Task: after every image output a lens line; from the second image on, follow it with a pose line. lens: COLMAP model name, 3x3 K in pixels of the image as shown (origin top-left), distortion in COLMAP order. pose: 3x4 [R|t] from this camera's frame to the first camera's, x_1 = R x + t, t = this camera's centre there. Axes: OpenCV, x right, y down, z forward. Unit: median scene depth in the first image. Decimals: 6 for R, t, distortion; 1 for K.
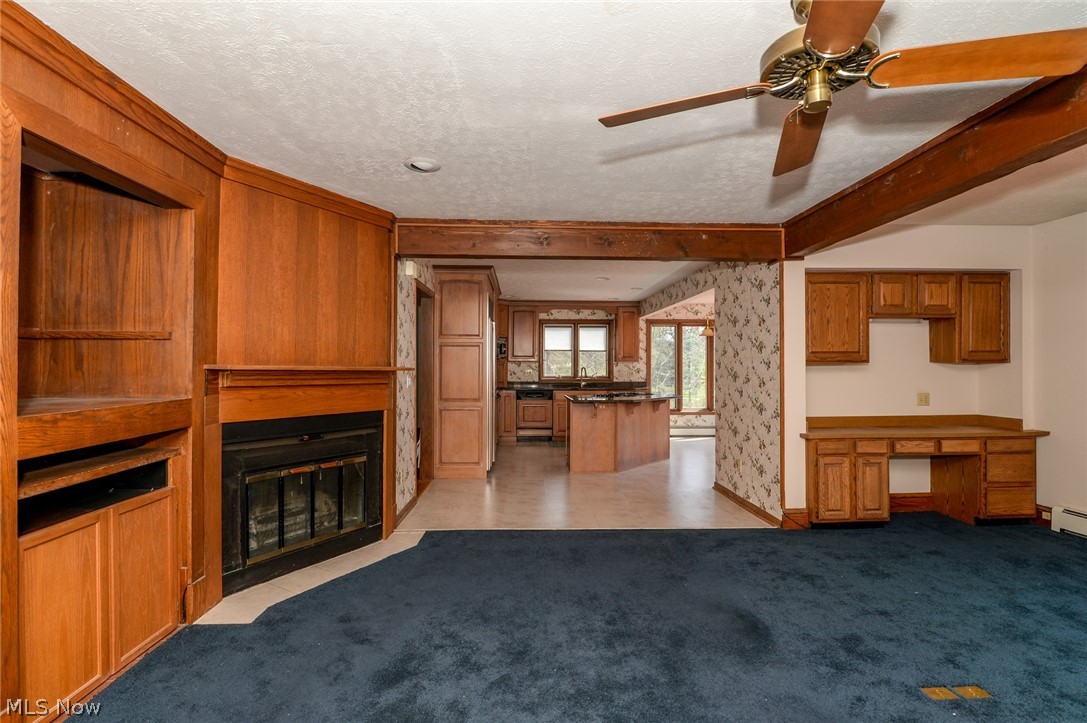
lens RADIAL K [[510.2, 0, 543.7], [0, 510.2, 364.9], [0, 0, 1]] dist [0.000000, 0.000106]
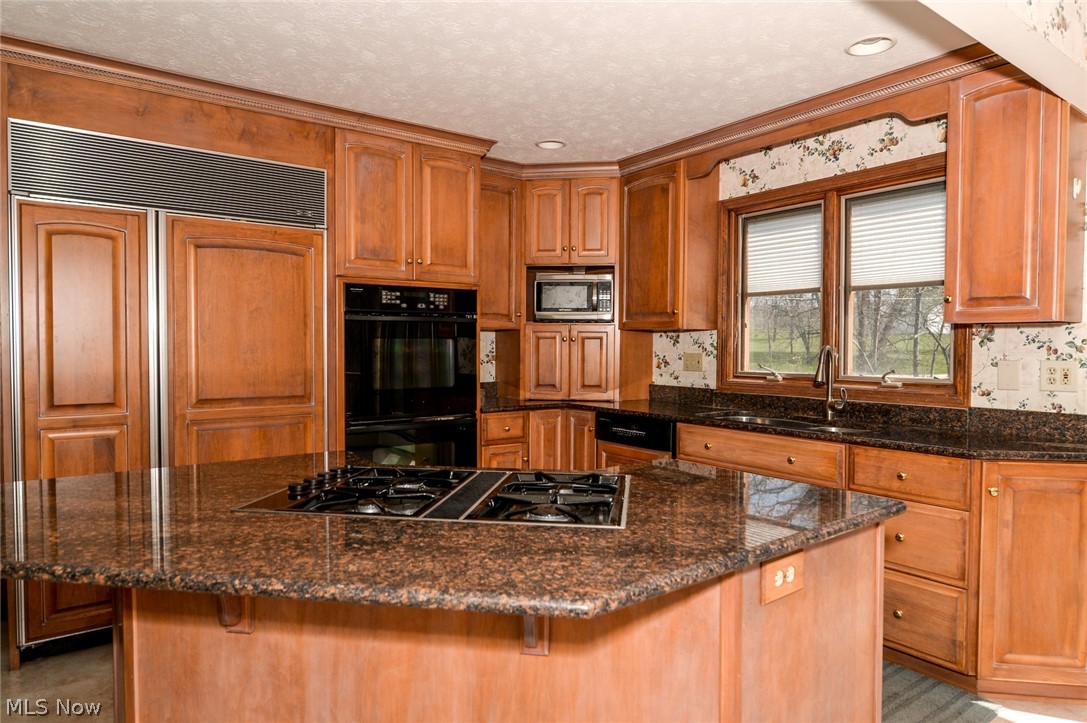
lens RADIAL K [[661.3, 0, 540.9], [0, 661.3, 362.0], [0, 0, 1]] dist [0.006155, 0.000561]
pose [[0.566202, 0.019328, -0.824040, 0.278243], [0.005557, 0.999613, 0.027264, 0.002494], [0.824248, -0.020016, 0.565875, 0.659735]]
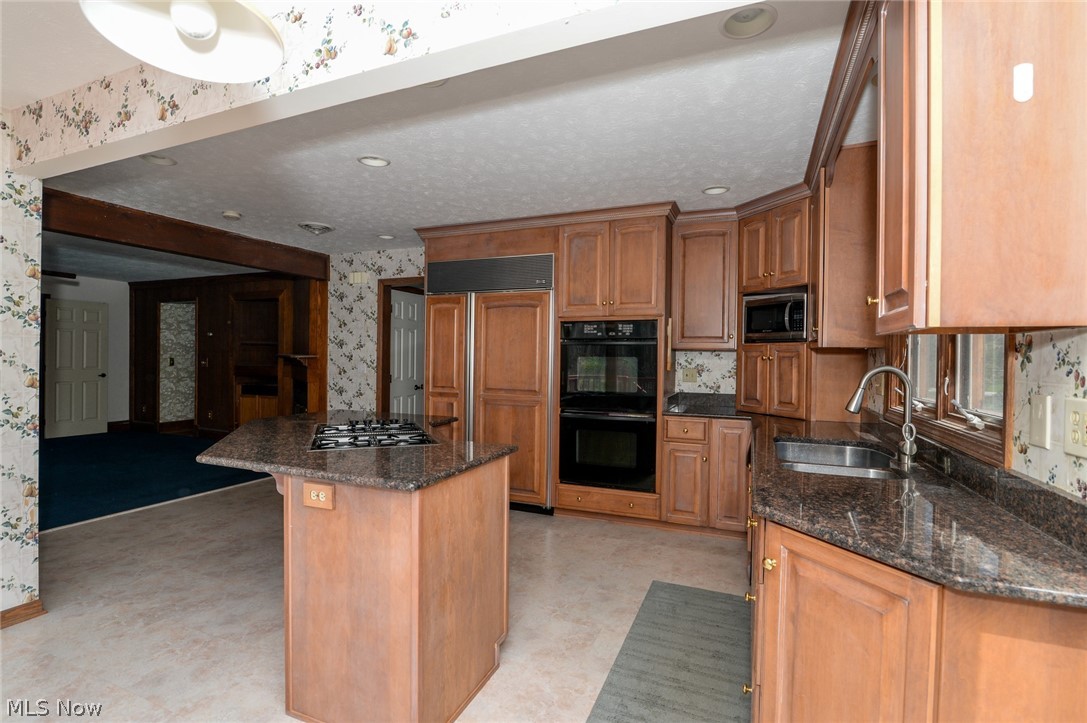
lens RADIAL K [[510.2, 0, 542.1], [0, 510.2, 361.3], [0, 0, 1]] dist [0.000000, 0.000106]
pose [[-0.422991, -0.004257, -0.906124, 0.329269], [-0.008335, 0.999965, -0.000807, 0.003653], [0.906095, 0.007211, -0.423012, 0.960788]]
